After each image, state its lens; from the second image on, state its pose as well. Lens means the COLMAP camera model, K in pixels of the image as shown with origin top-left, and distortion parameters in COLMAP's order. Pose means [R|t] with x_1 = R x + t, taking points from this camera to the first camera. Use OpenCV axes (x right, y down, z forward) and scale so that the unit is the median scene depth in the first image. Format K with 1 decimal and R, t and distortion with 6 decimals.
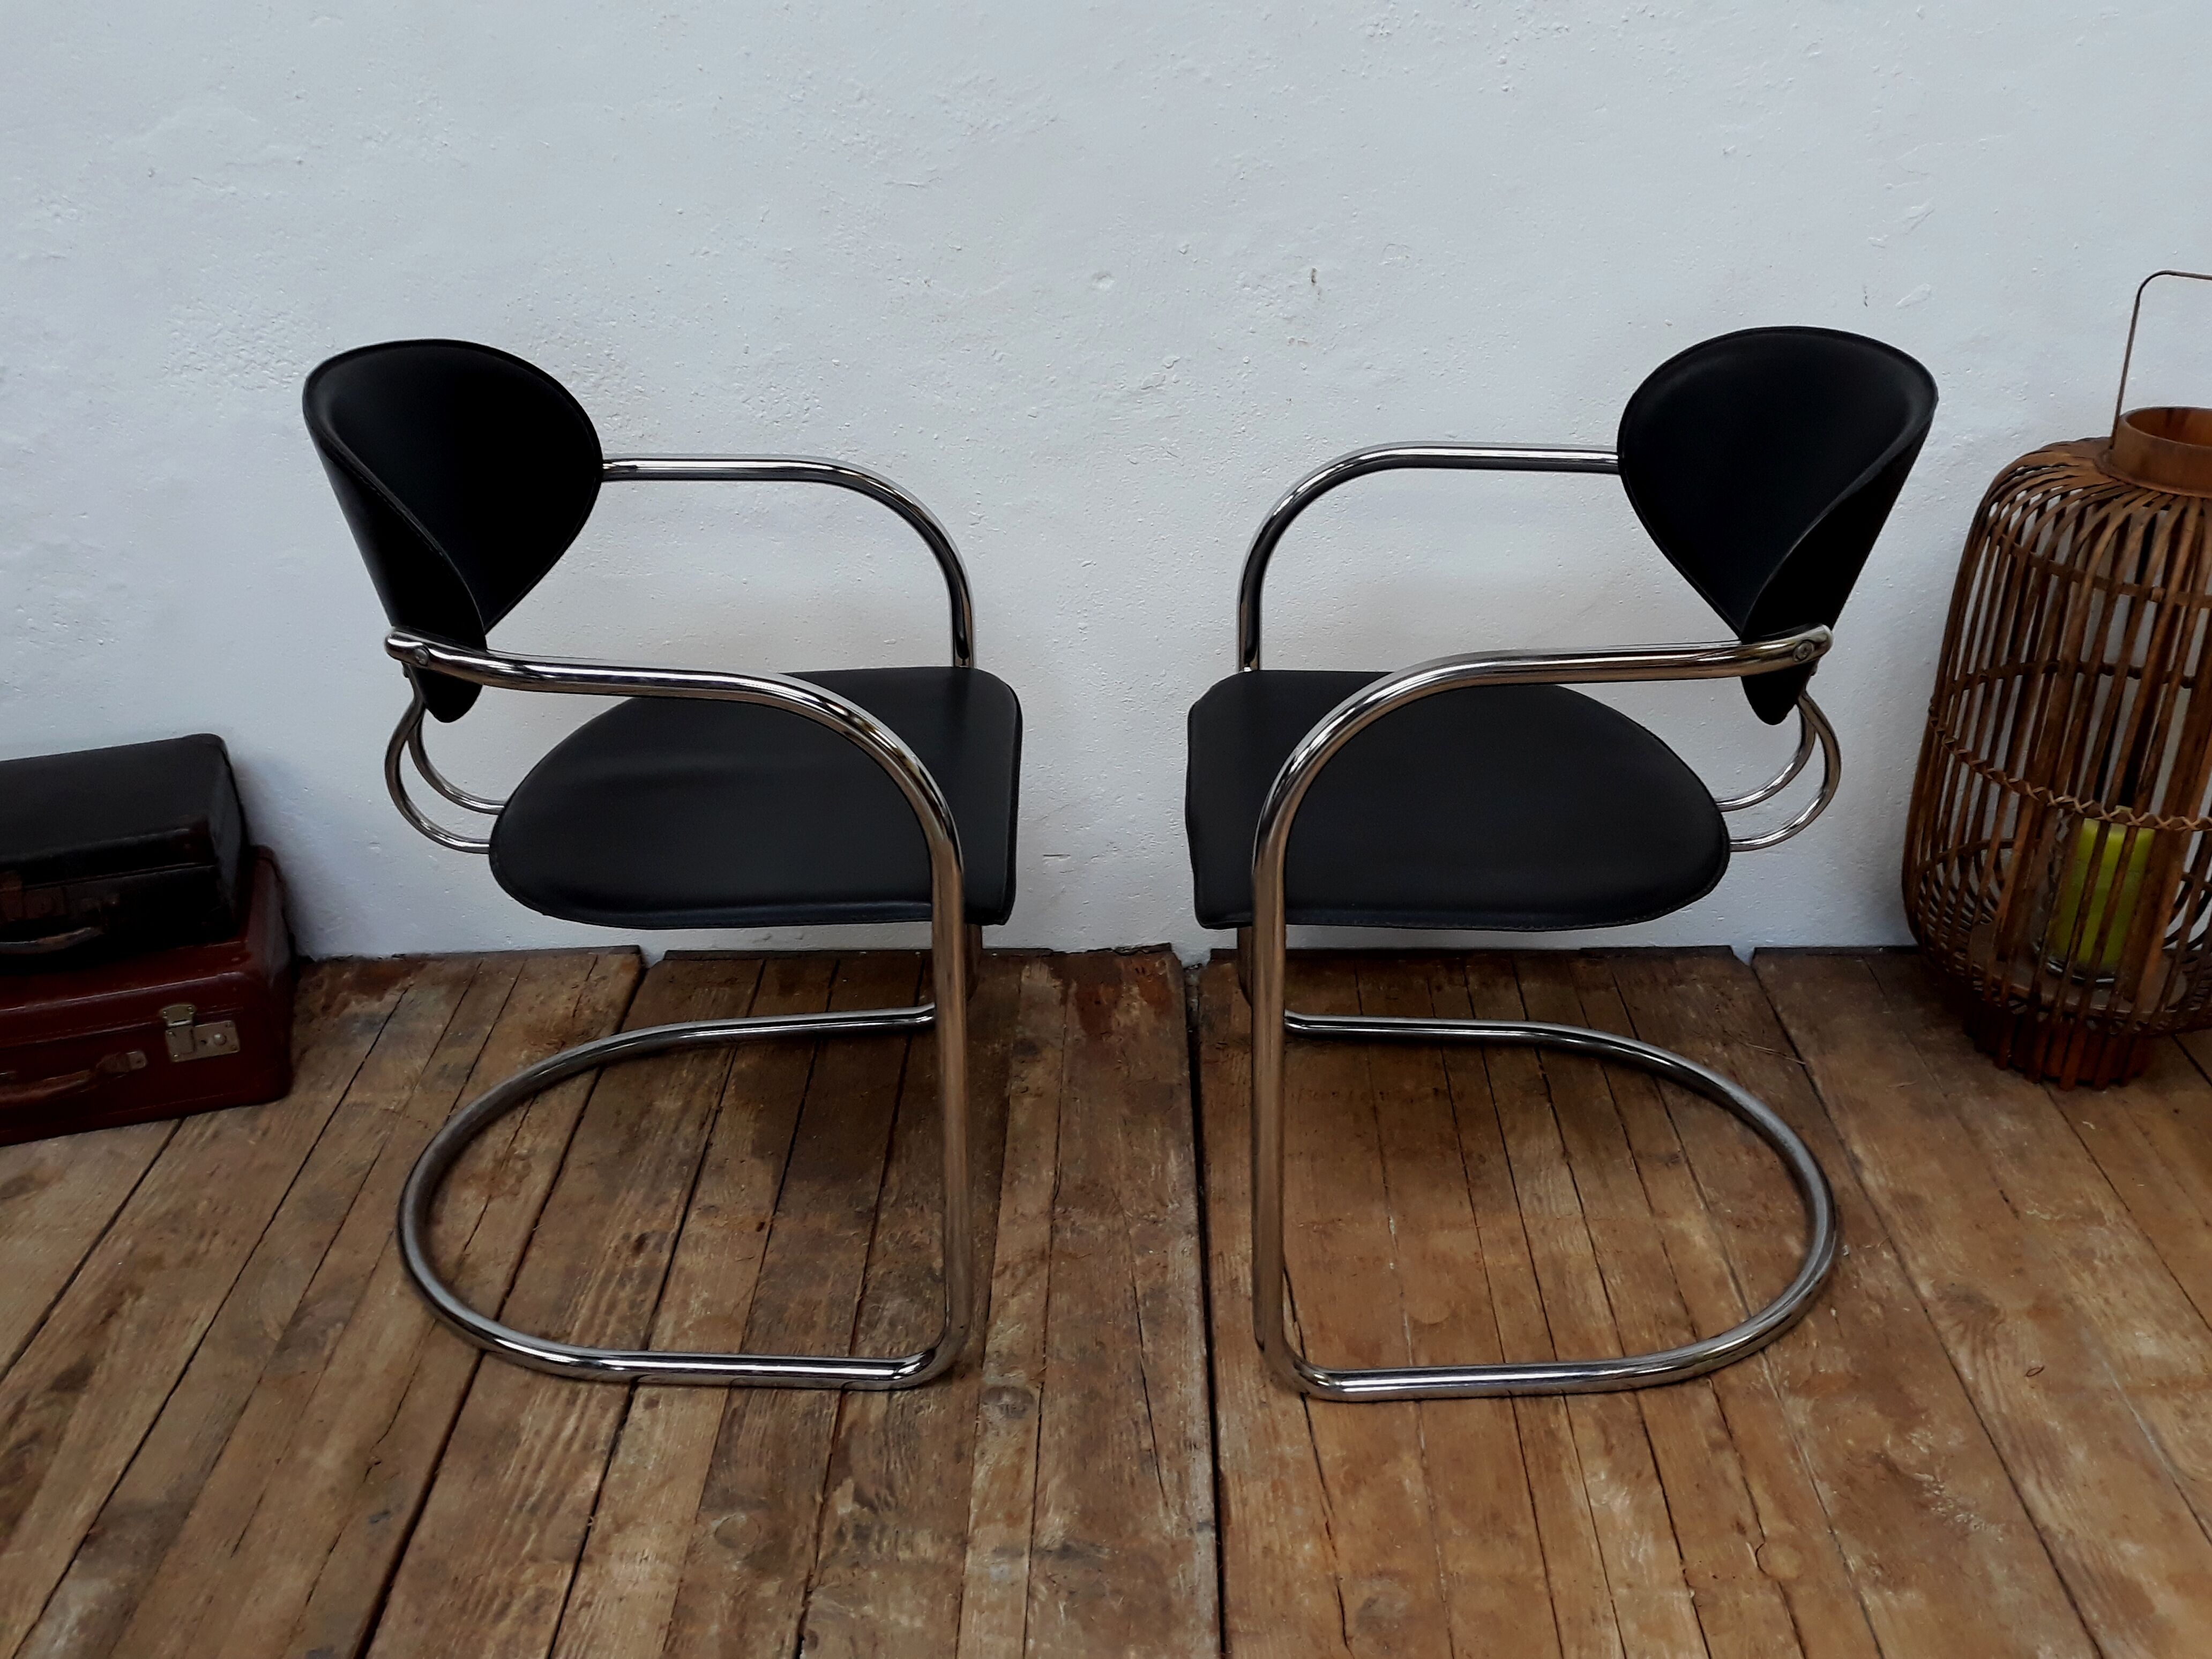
lens RADIAL K [[2089.6, 0, 1106.0], [0, 2089.6, 829.5], [0, 0, 1]] dist [-0.022882, 0.008518]
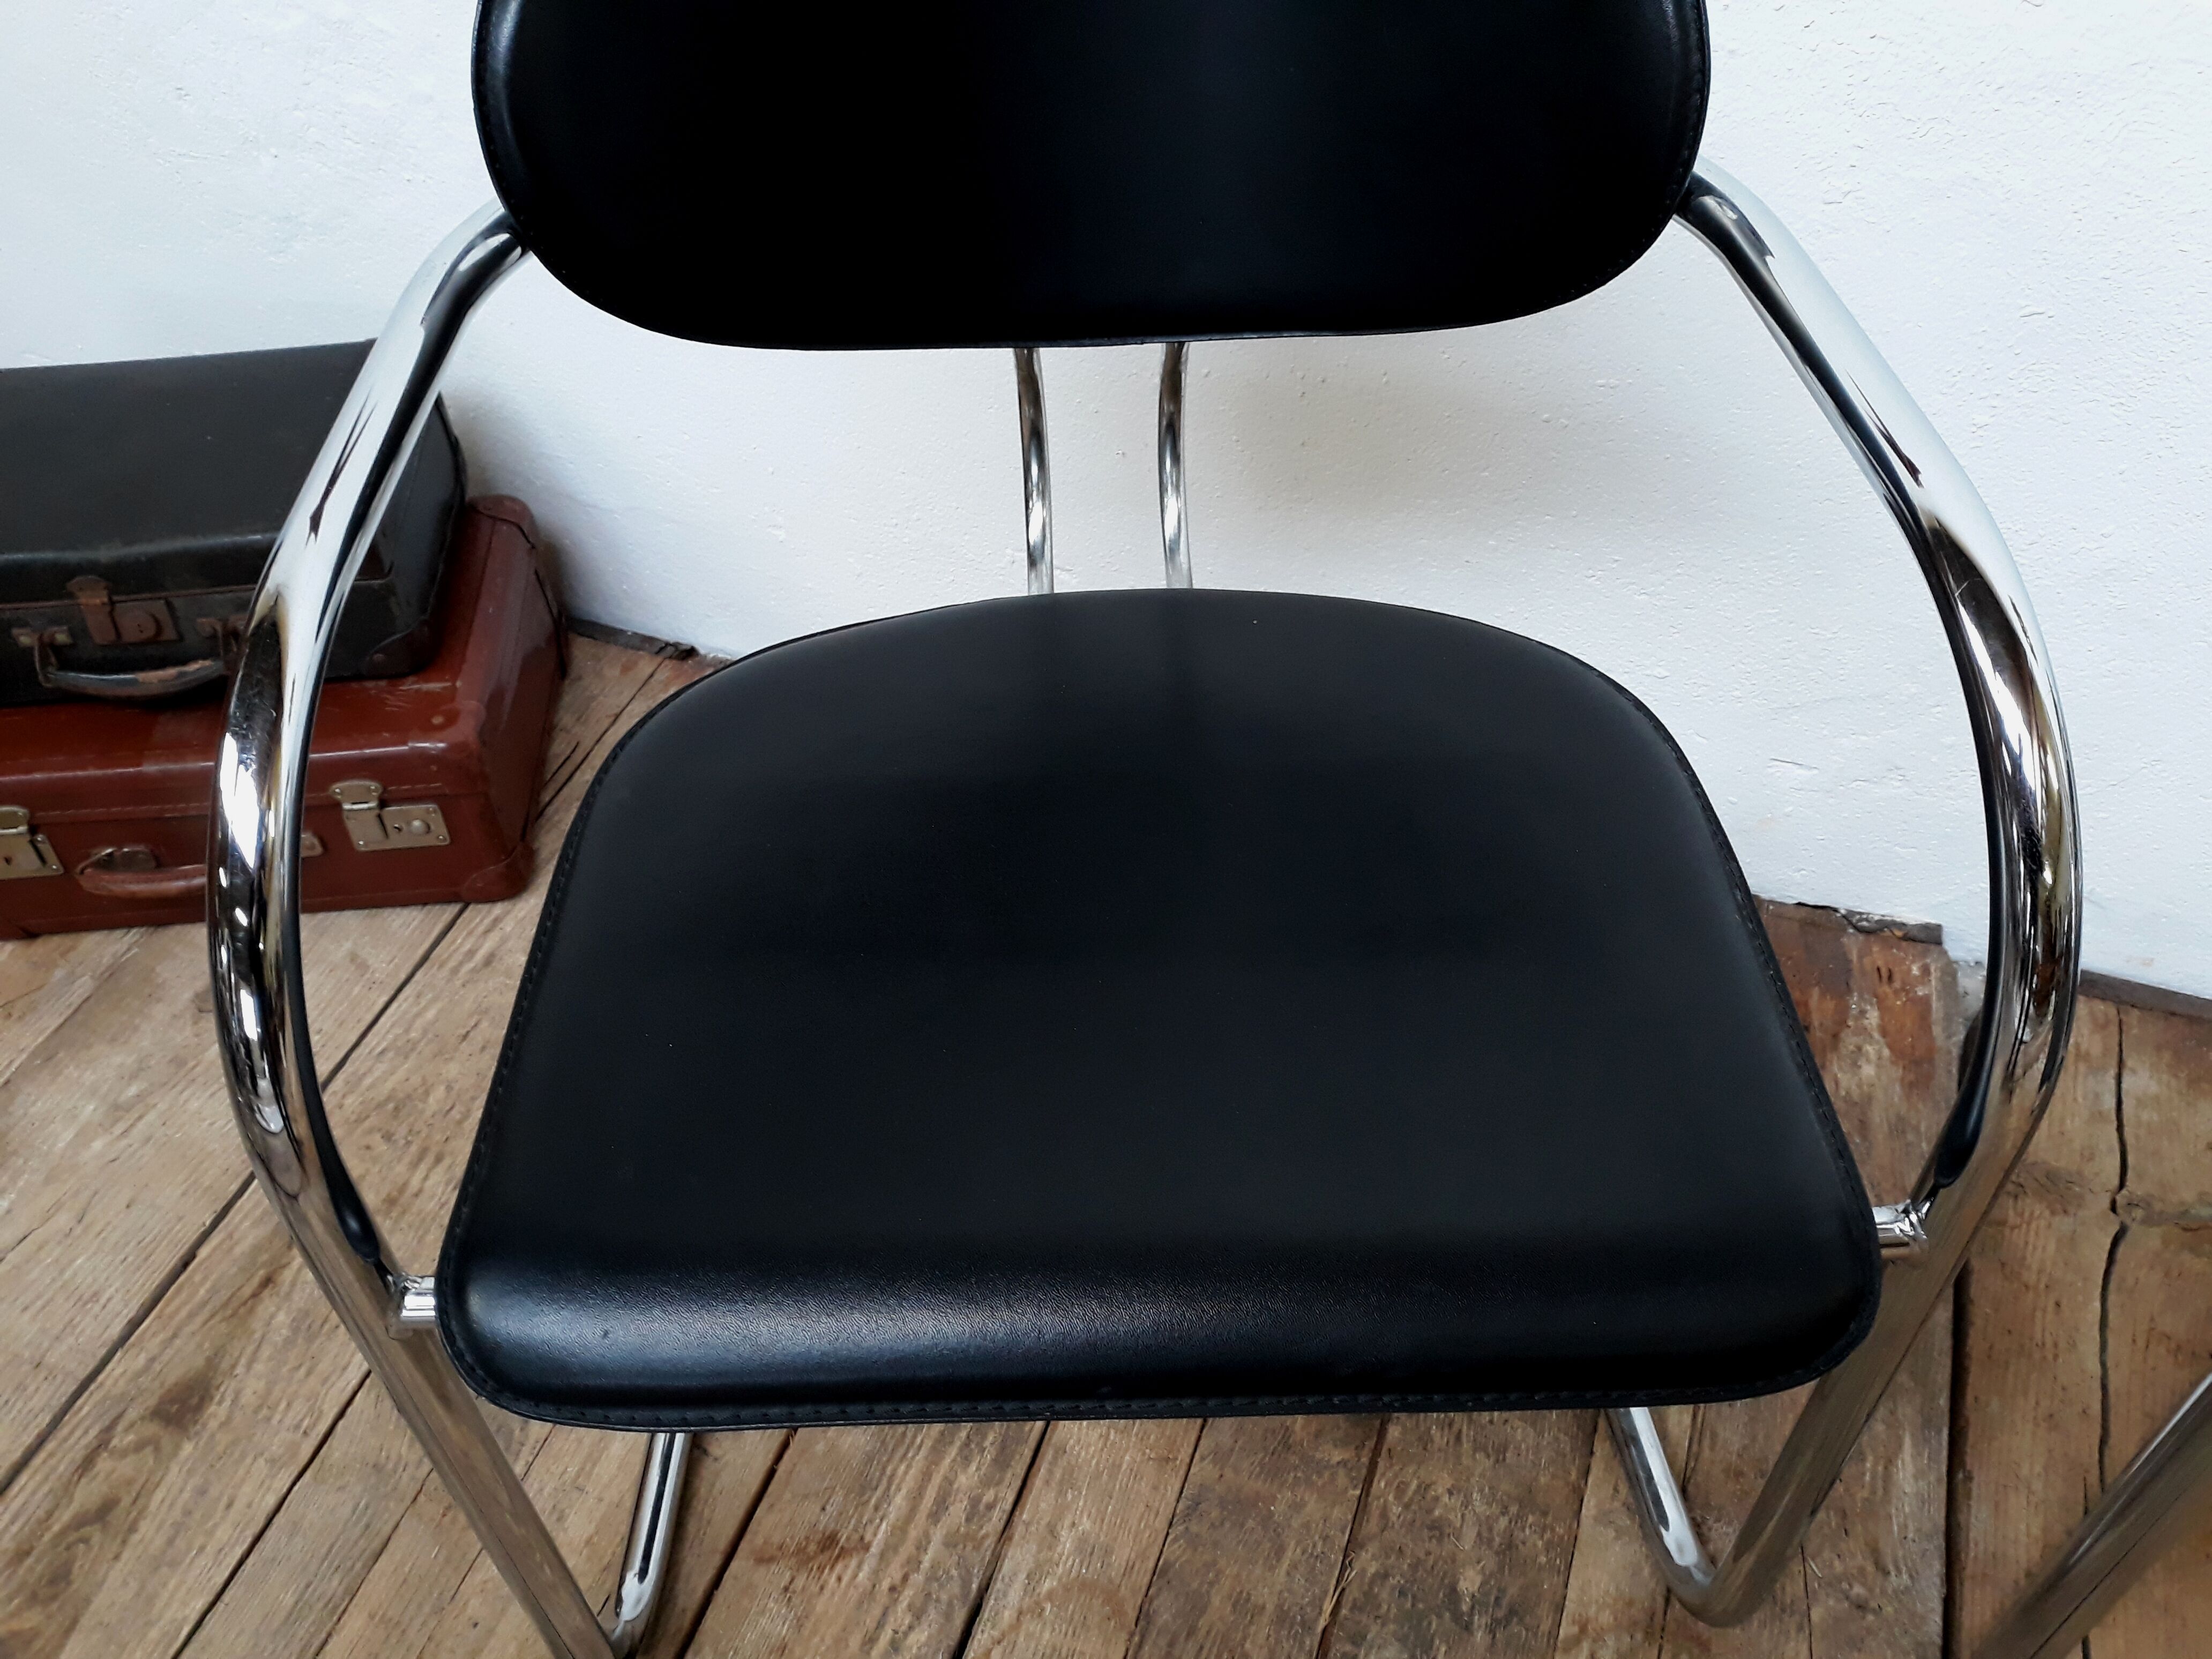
lens RADIAL K [[1860.4, 0, 1077.4], [0, 1860.4, 839.3], [0, 0, 1]] dist [-0.044842, 0.058973]
pose [[0.944537, 0.232825, -0.231610, -0.119139], [-0.144571, 0.928027, 0.343314, -0.159053], [0.294872, -0.290789, 0.910215, 0.579358]]
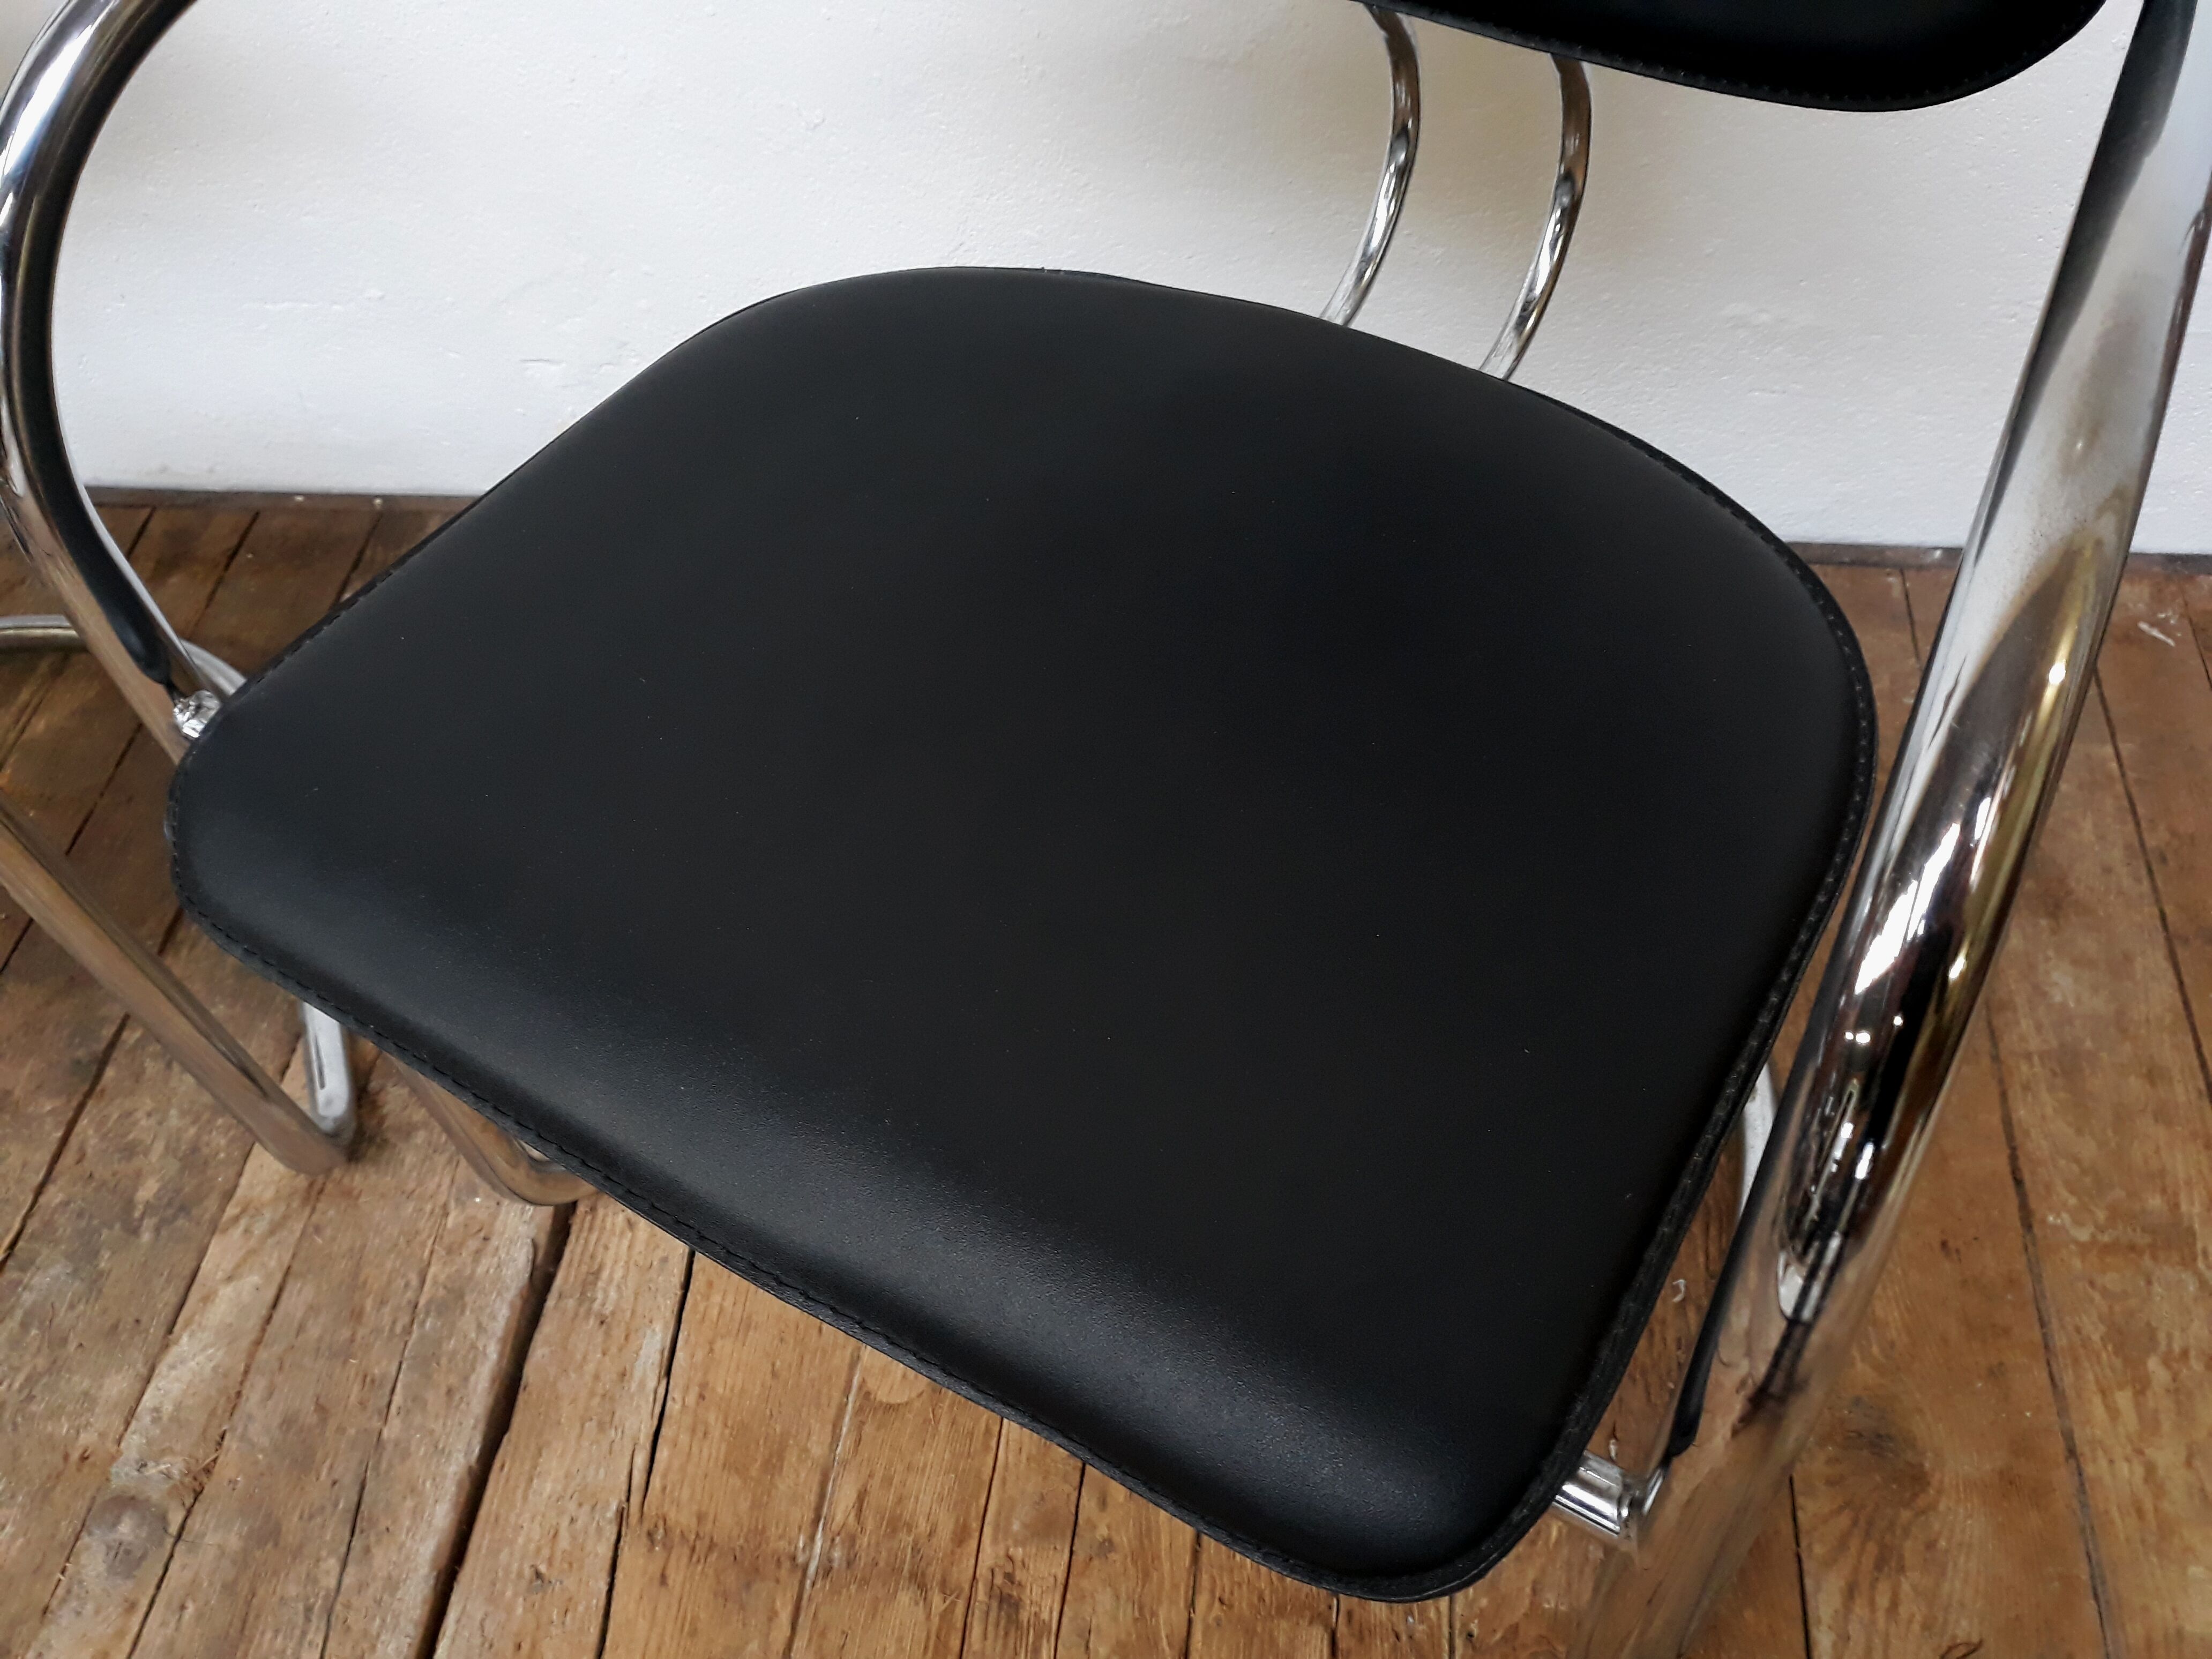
lens RADIAL K [[1864.2, 0, 1106.0], [0, 1864.2, 829.5], [0, 0, 1]] dist [-0.001769, -0.009201]
pose [[0.992424, 0.049152, -0.112604, 0.267349], [0.003628, 0.904371, 0.426733, -0.125050], [0.122810, -0.423908, 0.897340, 0.620933]]
